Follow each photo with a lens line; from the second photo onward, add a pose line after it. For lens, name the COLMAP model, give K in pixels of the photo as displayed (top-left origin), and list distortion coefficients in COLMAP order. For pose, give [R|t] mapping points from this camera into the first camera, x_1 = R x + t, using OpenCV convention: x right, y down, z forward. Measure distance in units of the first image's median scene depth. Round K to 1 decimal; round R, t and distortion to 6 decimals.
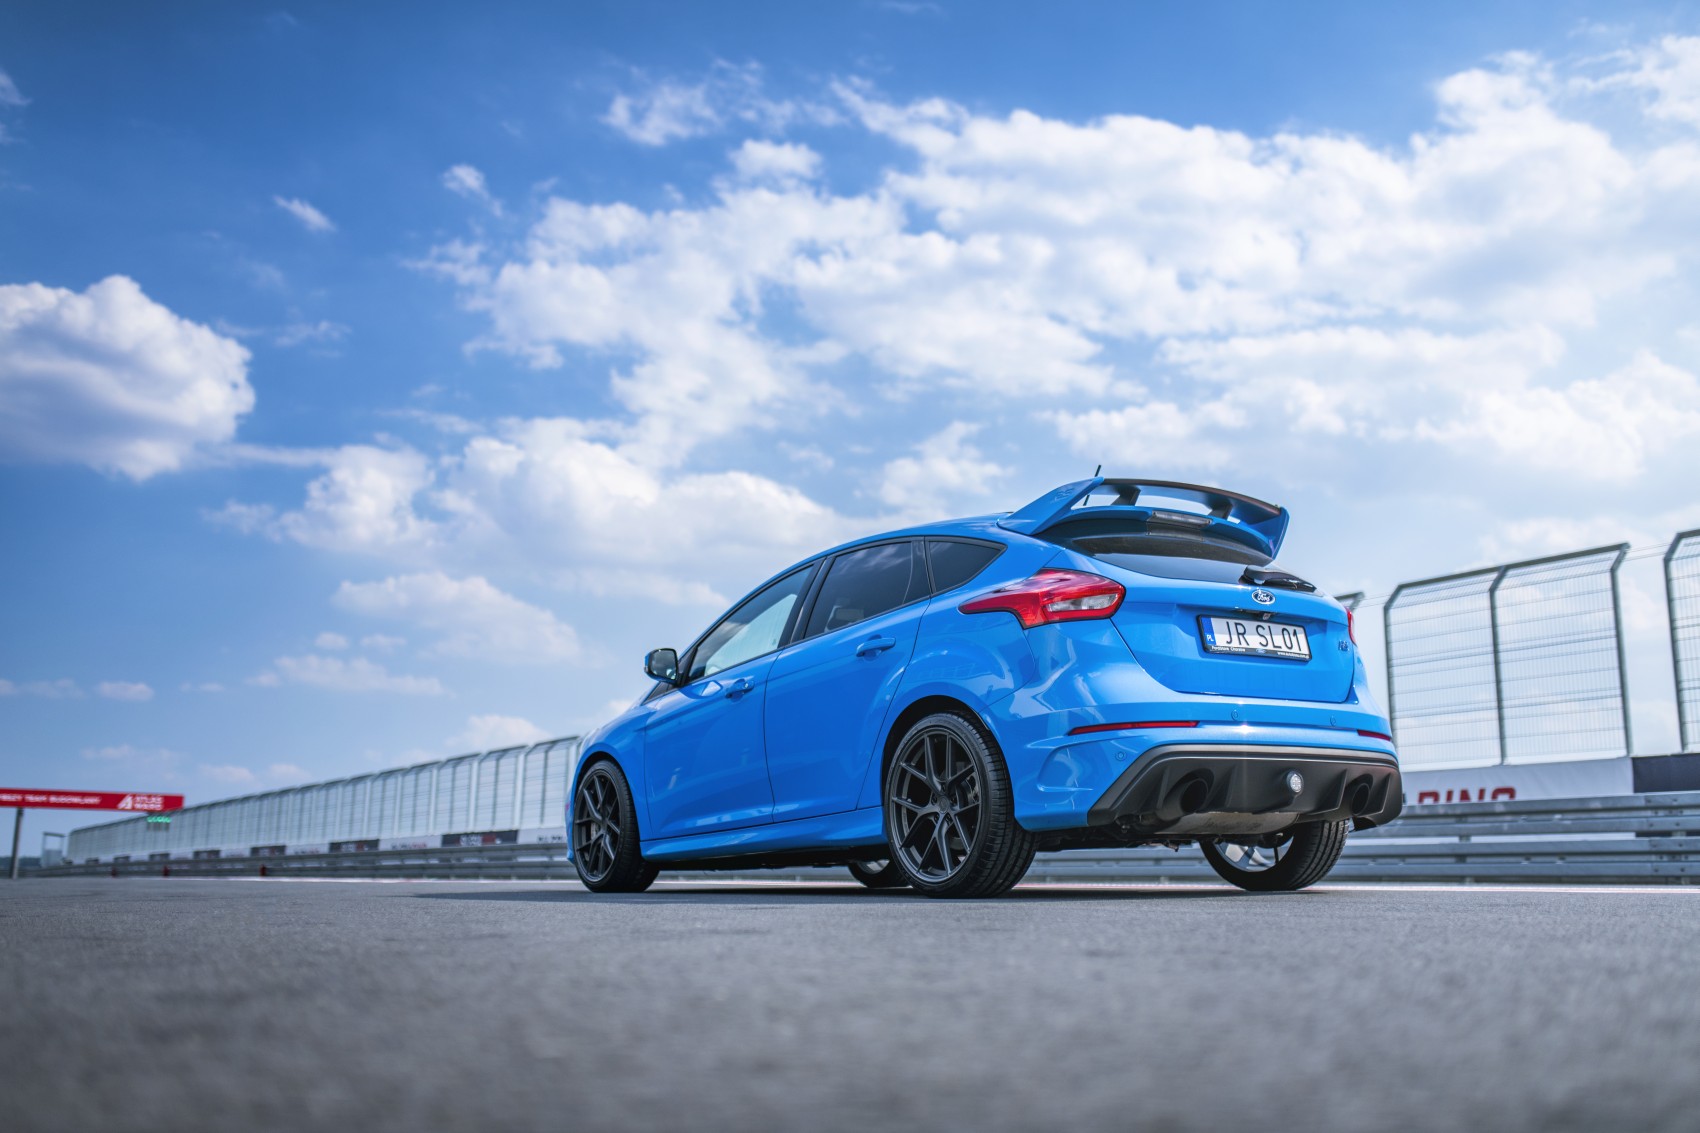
lens RADIAL K [[1703.1, 0, 853.7], [0, 1703.1, 567.5], [0, 0, 1]] dist [-0.004530, -0.006576]
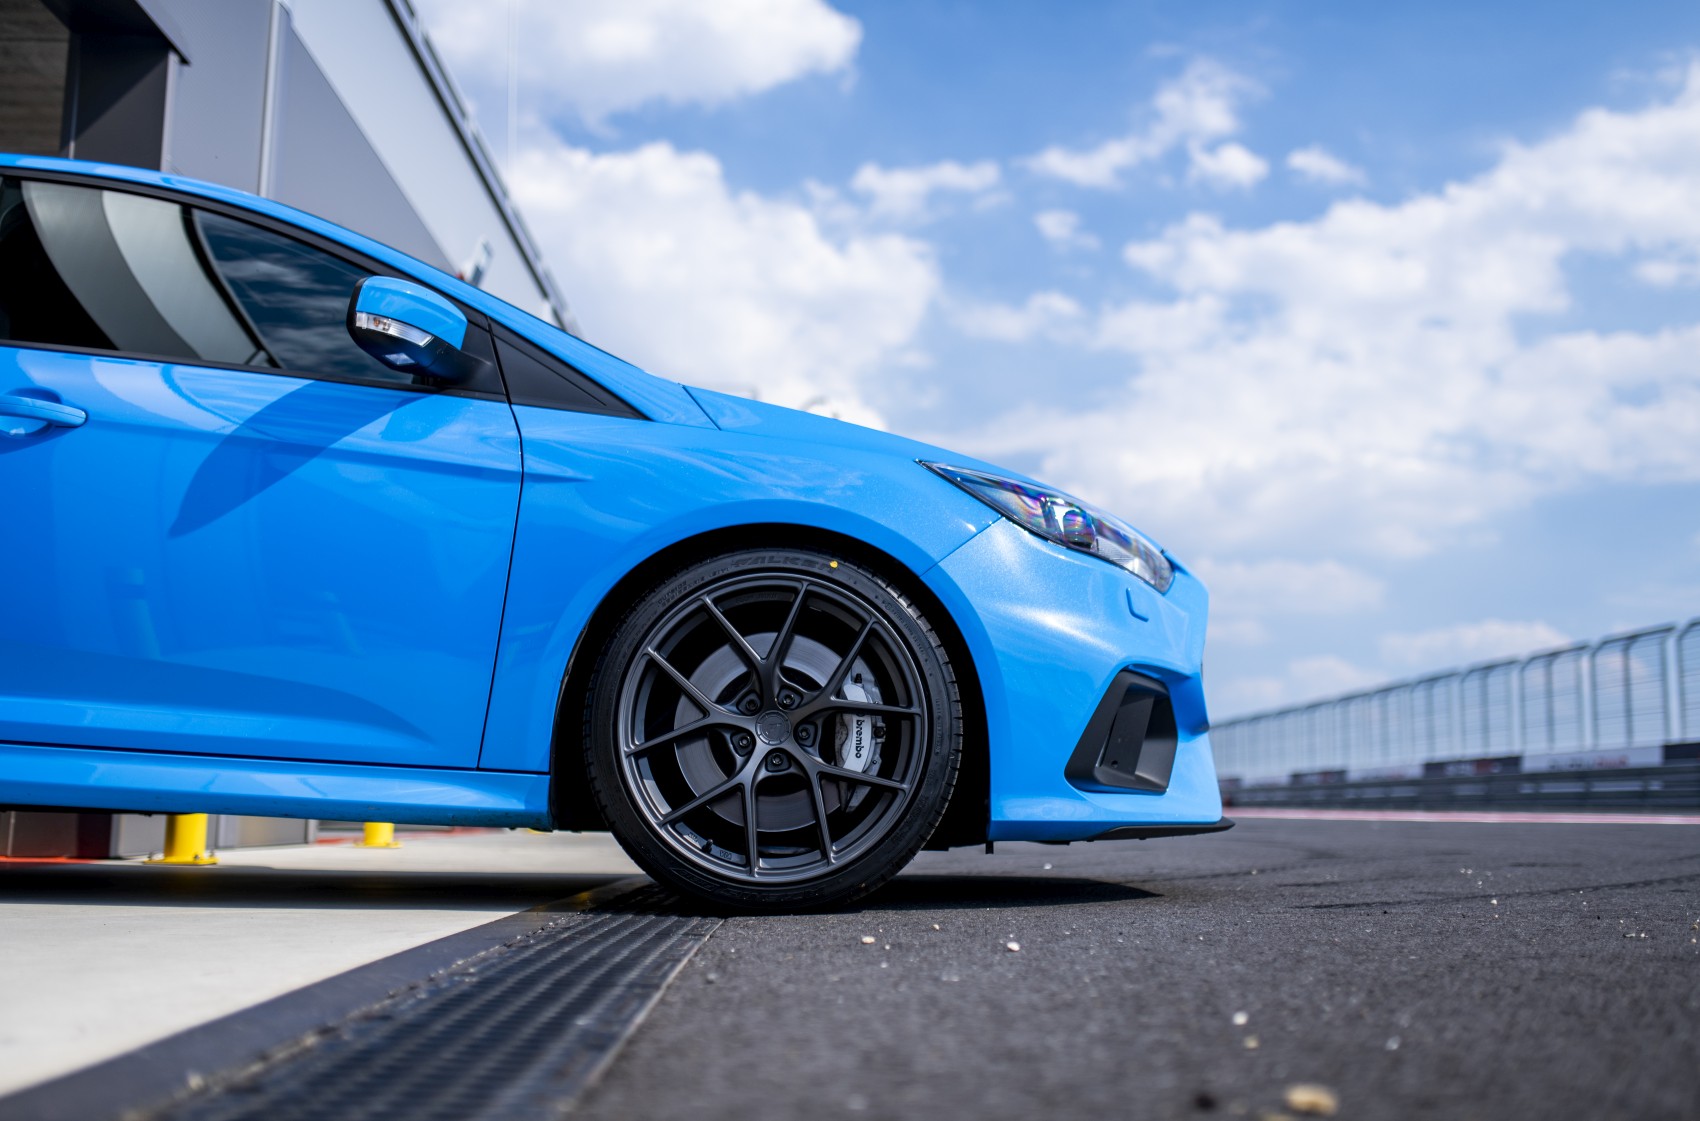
lens RADIAL K [[1726.3, 0, 850.0], [0, 1726.3, 560.5], [0, 0, 1]] dist [0.001296, 0.001333]
pose [[0.860421, -0.069612, -0.504807, -0.122514], [0.088502, 0.995984, 0.013503, 0.037604], [0.501840, -0.056294, 0.863127, 0.208522]]
